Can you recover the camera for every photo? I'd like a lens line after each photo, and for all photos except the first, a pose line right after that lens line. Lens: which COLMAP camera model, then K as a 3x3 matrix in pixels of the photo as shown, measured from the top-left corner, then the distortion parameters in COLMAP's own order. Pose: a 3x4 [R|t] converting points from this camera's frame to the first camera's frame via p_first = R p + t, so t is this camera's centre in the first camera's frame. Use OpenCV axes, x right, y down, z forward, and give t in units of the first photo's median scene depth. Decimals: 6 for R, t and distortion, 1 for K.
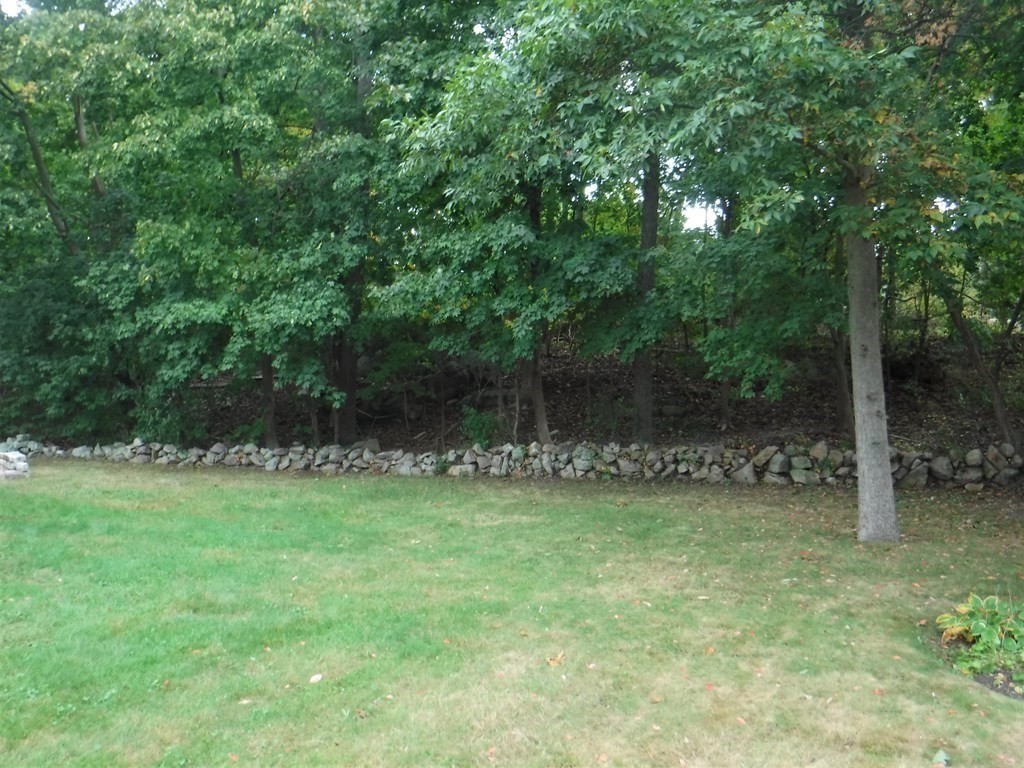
lens RADIAL K [[835.8, 0, 512.0], [0, 835.8, 384.0], [0, 0, 1]] dist [-0.061844, -0.001825]
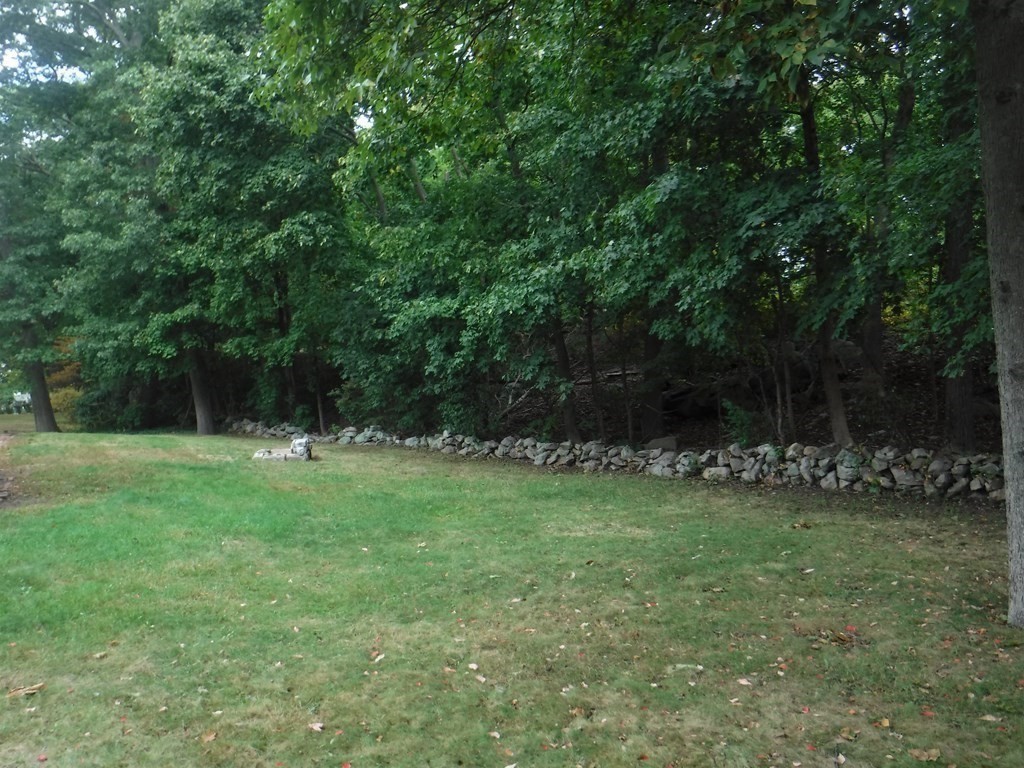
lens RADIAL K [[835.8, 0, 512.0], [0, 835.8, 384.0], [0, 0, 1]] dist [-0.061844, -0.001825]
pose [[0.813917, -0.010846, -0.580880, 0.275637], [0.008873, 0.999941, -0.006237, 0.014521], [0.580913, -0.000078, 0.813965, 0.179788]]
